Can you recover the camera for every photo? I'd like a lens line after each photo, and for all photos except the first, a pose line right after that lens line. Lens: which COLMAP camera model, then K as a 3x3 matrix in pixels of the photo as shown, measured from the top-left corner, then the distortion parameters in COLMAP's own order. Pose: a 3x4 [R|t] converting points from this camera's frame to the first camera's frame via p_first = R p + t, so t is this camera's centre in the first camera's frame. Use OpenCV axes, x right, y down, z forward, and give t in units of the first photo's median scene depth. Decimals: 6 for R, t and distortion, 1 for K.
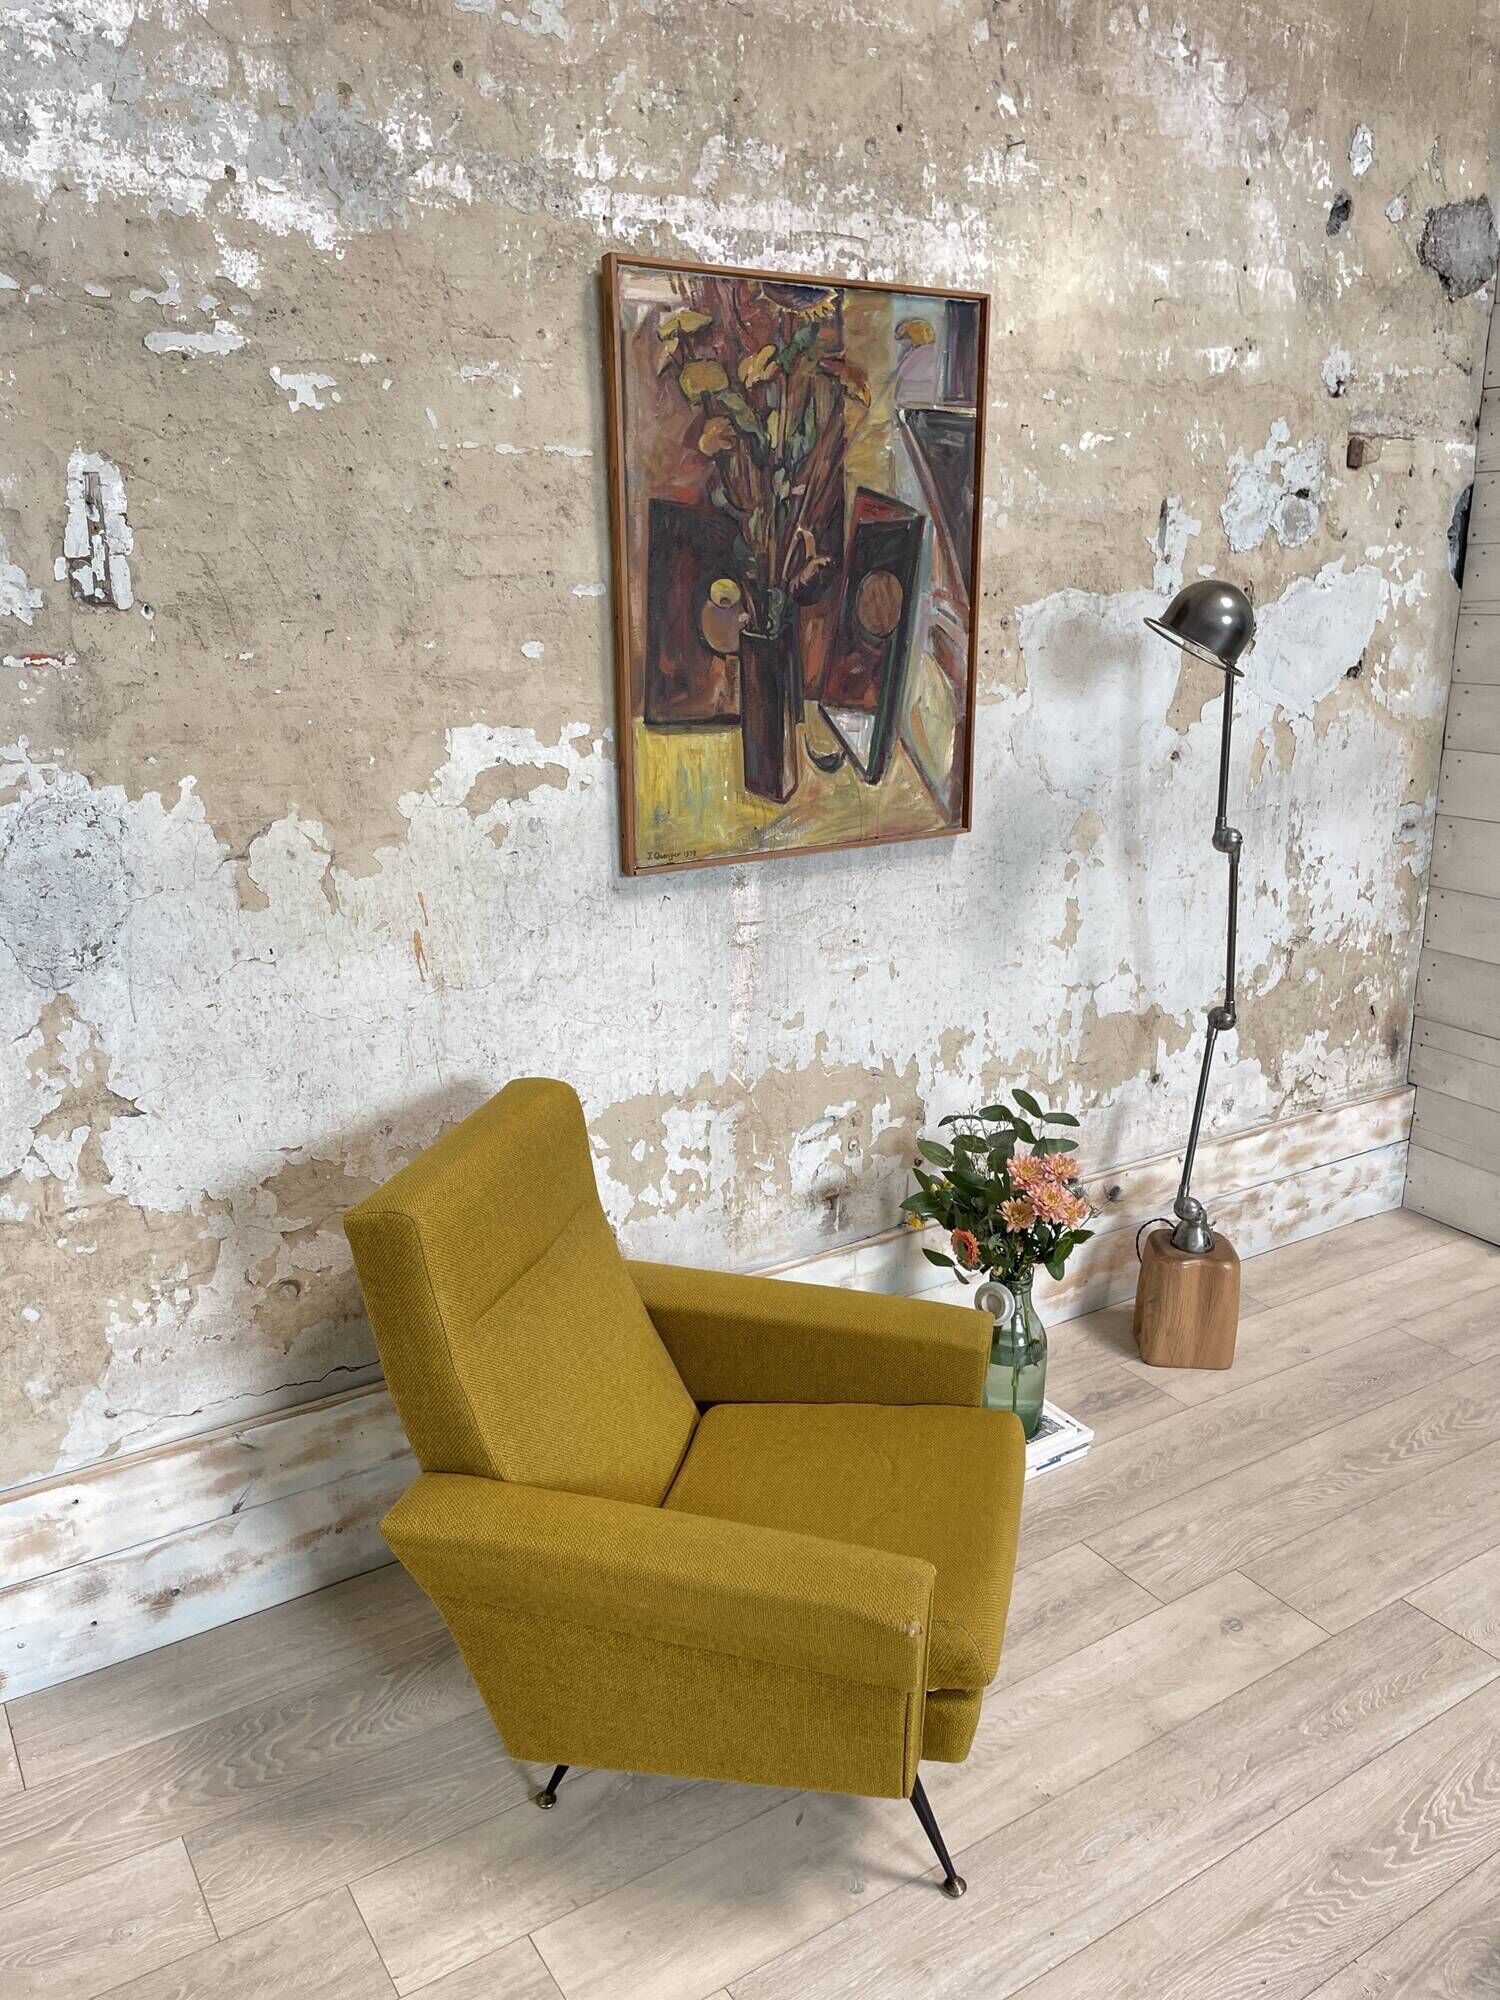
lens RADIAL K [[1514.0, 0, 748.6], [0, 1514.0, 990.2], [0, 0, 1]] dist [0.087461, -0.115069]
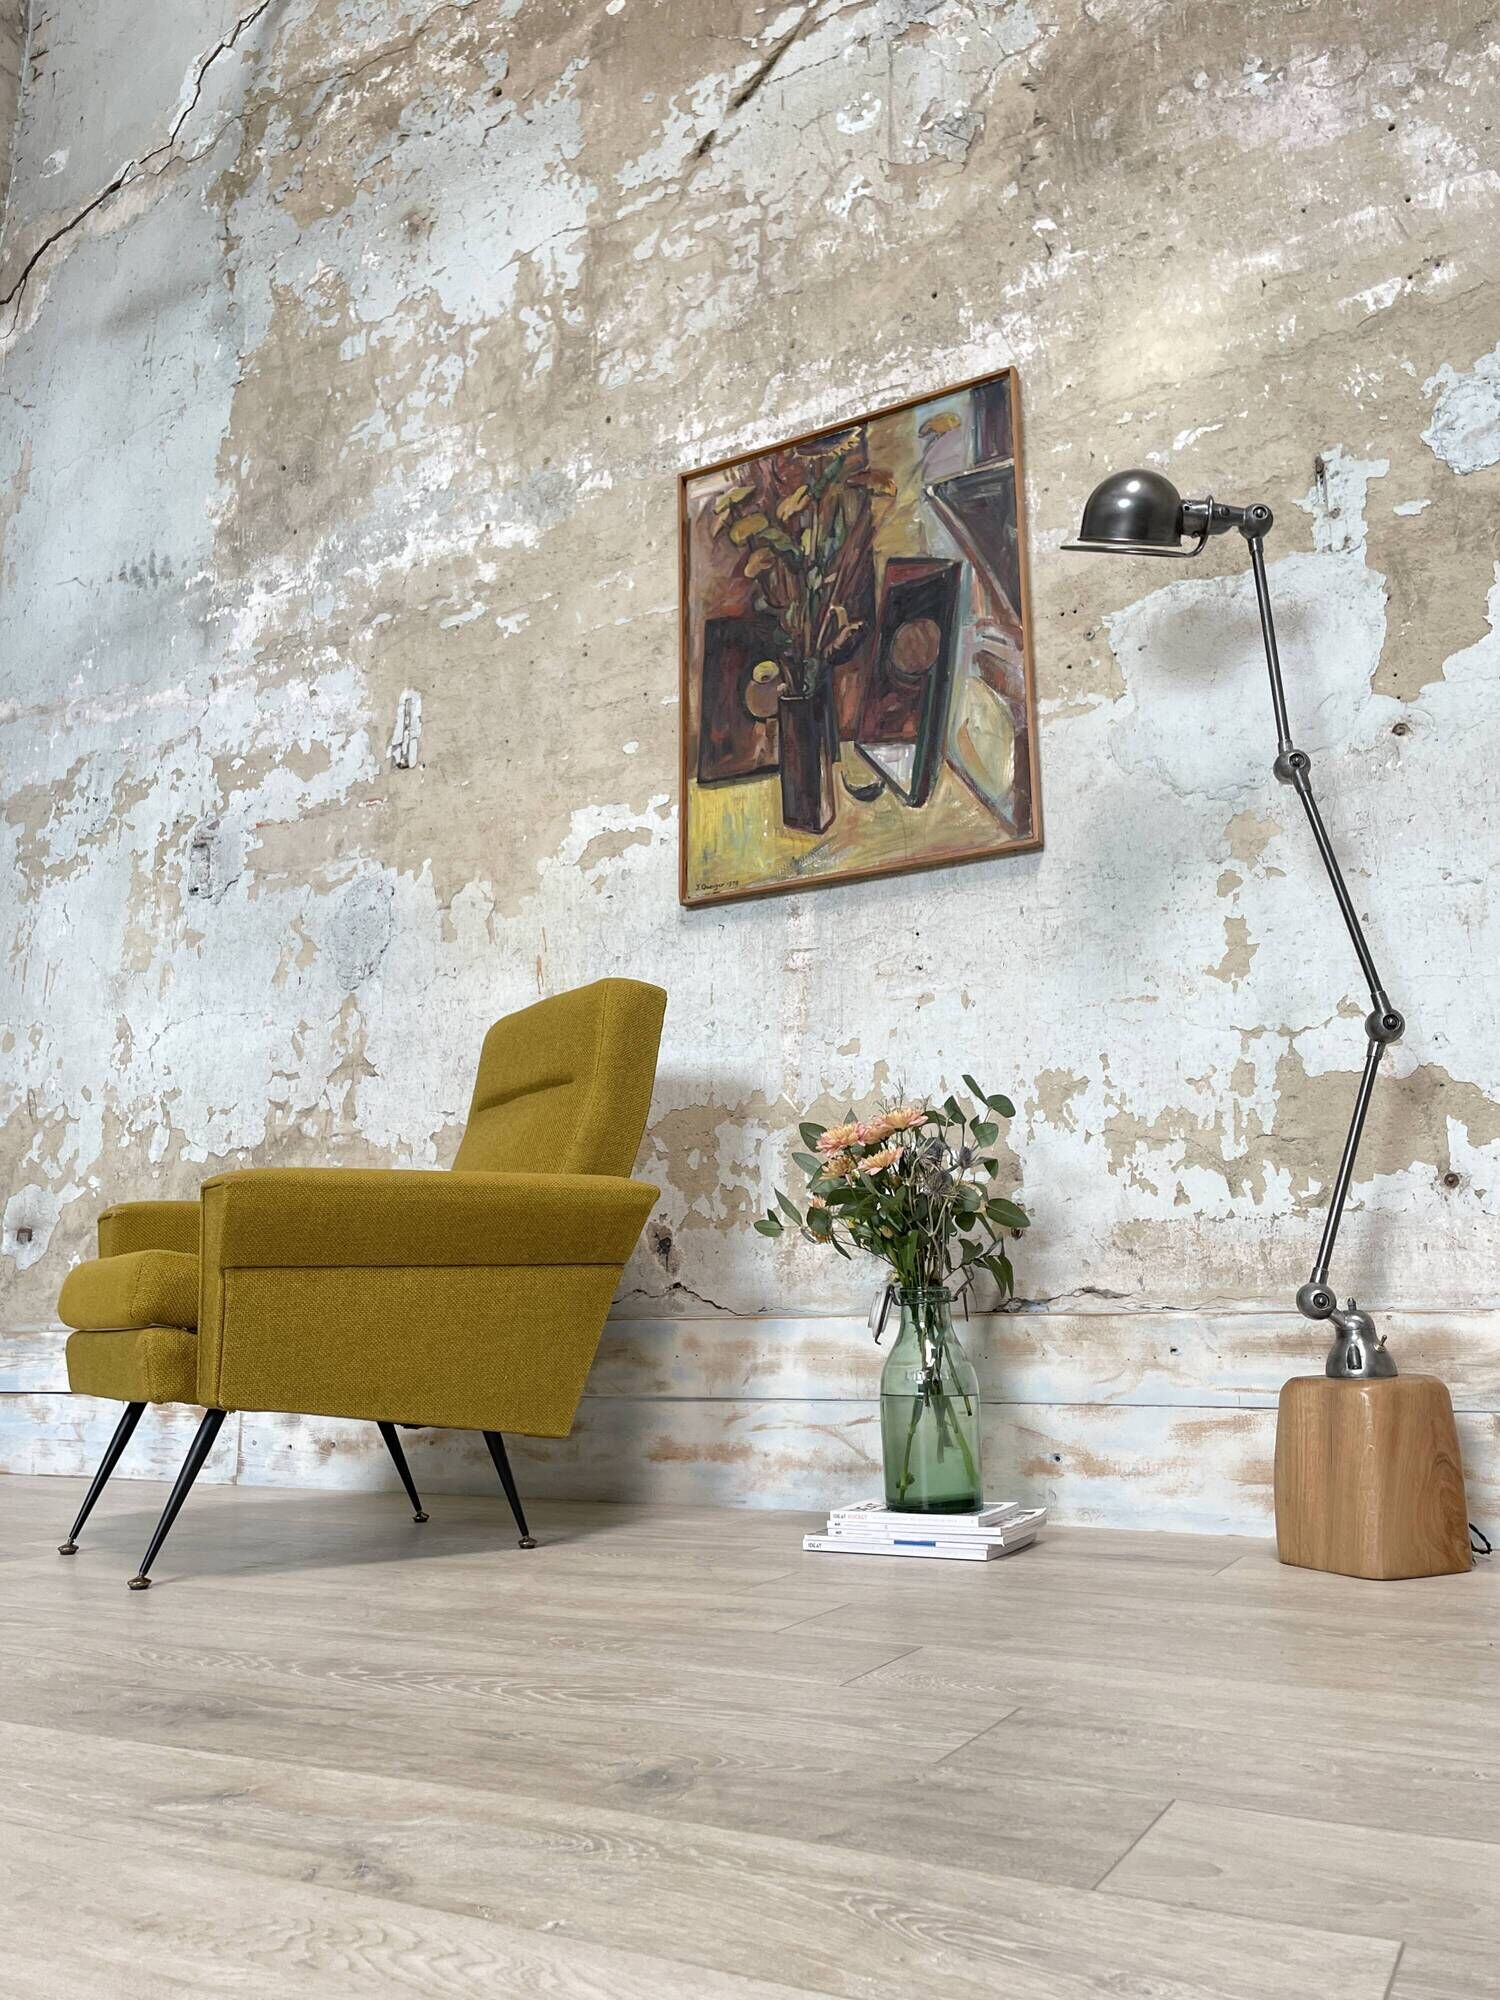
lens RADIAL K [[1514.0, 0, 735.7], [0, 1514.0, 994.7], [0, 0, 1]] dist [0.087461, -0.115069]
pose [[0.478776, -0.195233, -0.855954, 0.935848], [-0.237106, 0.909977, -0.340180, 0.378911], [0.845313, 0.365822, 0.389384, 0.596176]]
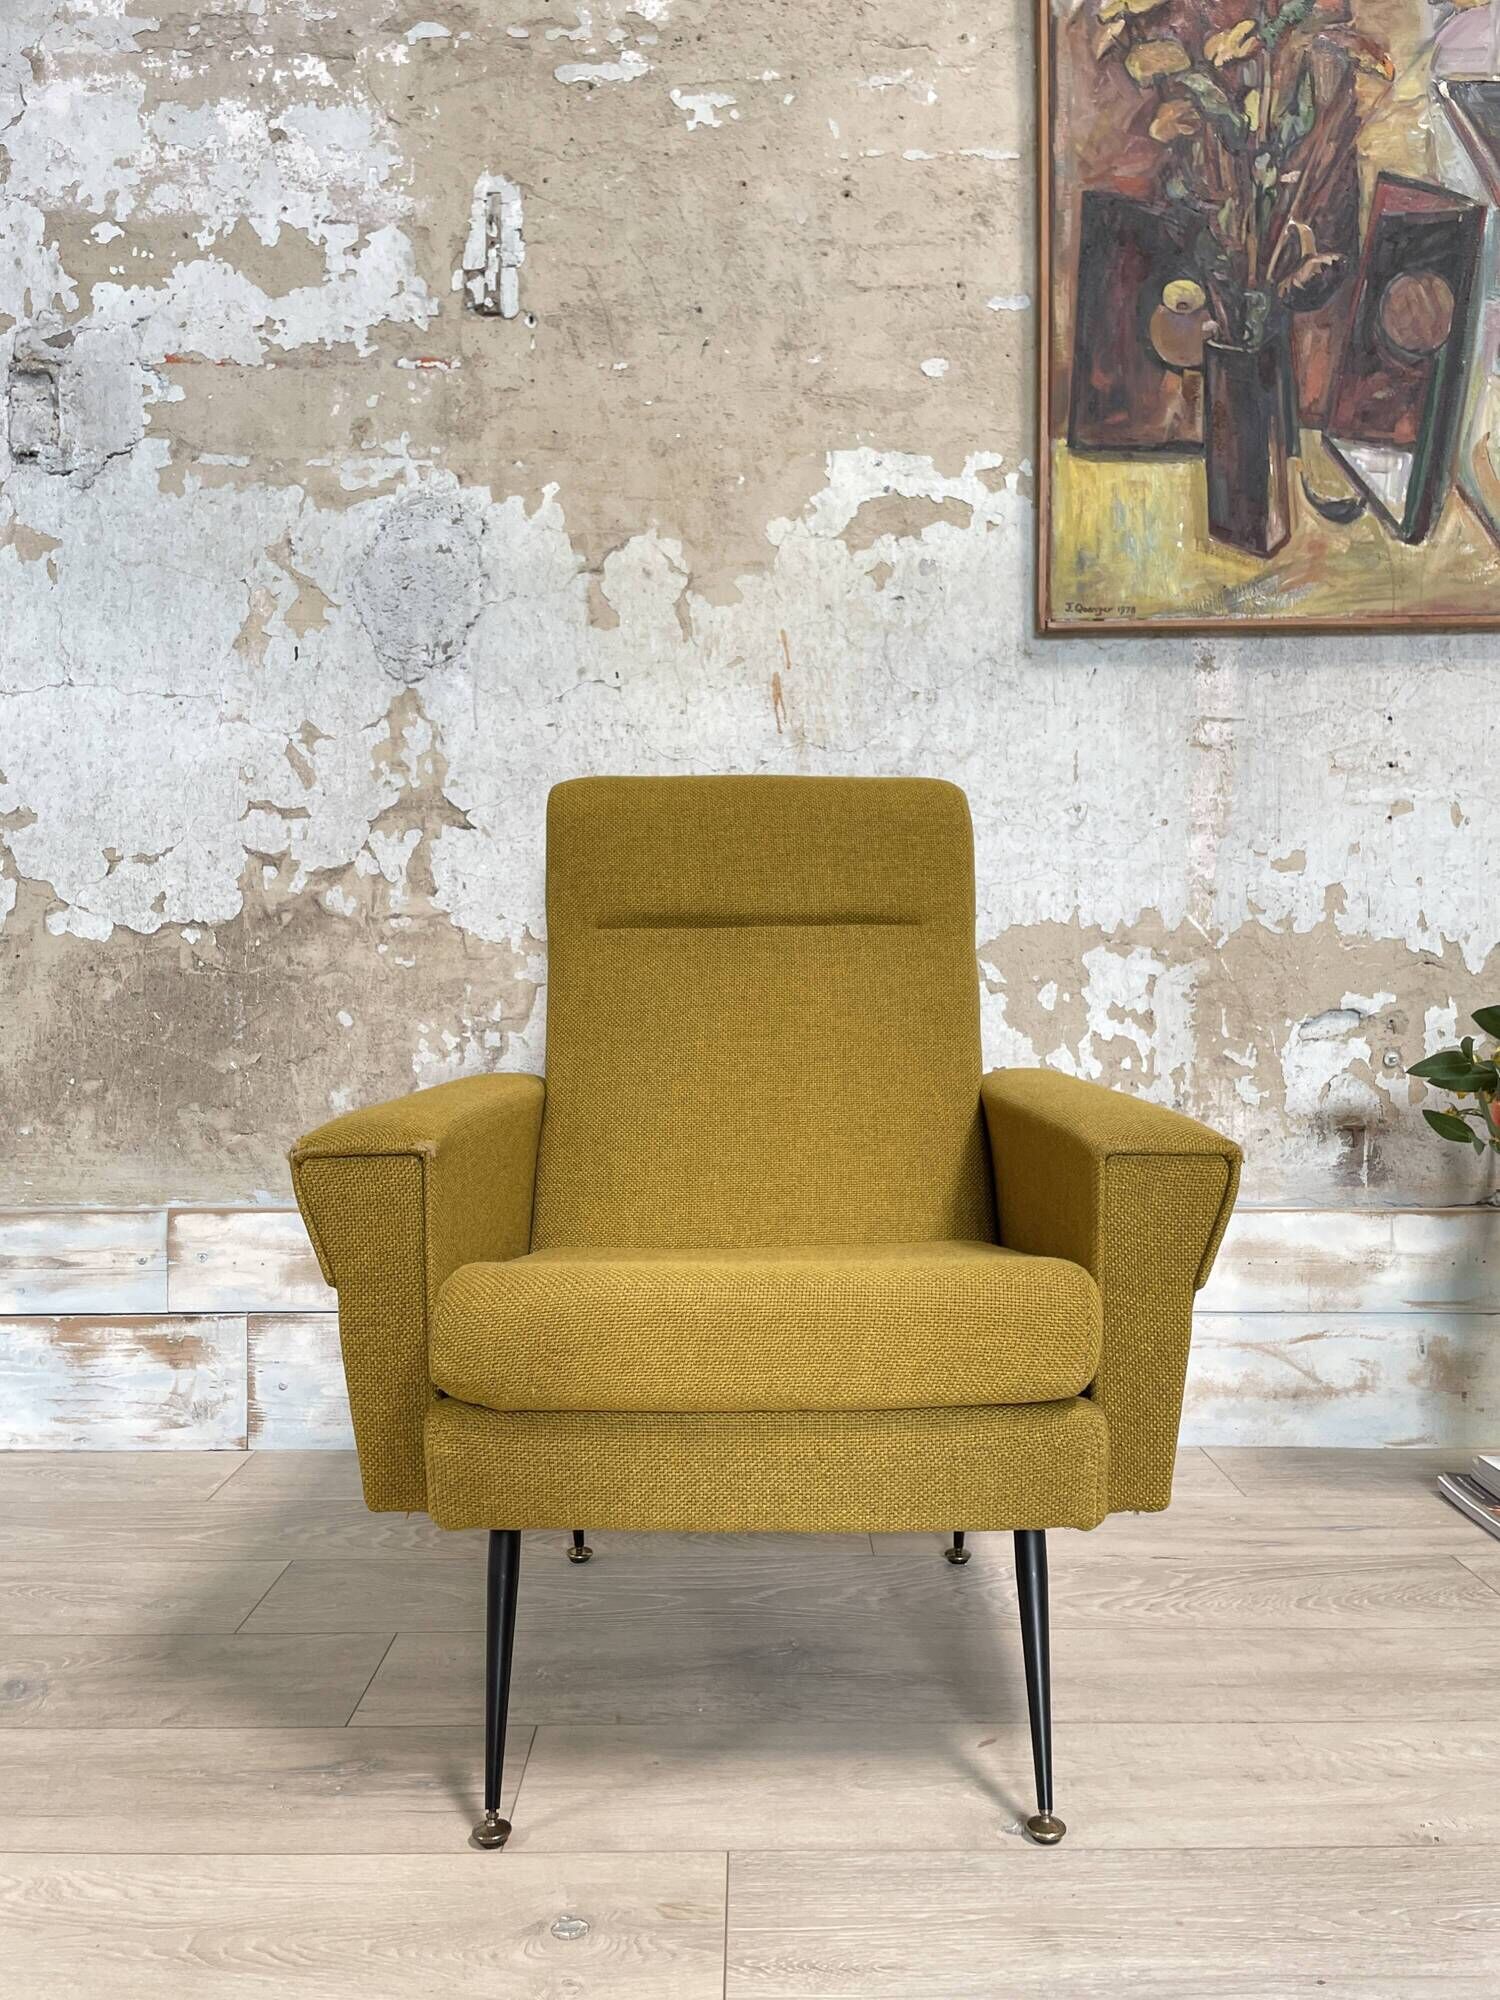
lens RADIAL K [[1516.4, 0, 749.3], [0, 1516.4, 1009.8], [0, 0, 1]] dist [0.079653, -0.102858]
pose [[0.843593, 0.004214, -0.536966, 0.233040], [-0.148277, 0.962919, -0.225391, 0.332340], [0.516105, 0.269758, 0.812937, 0.295970]]
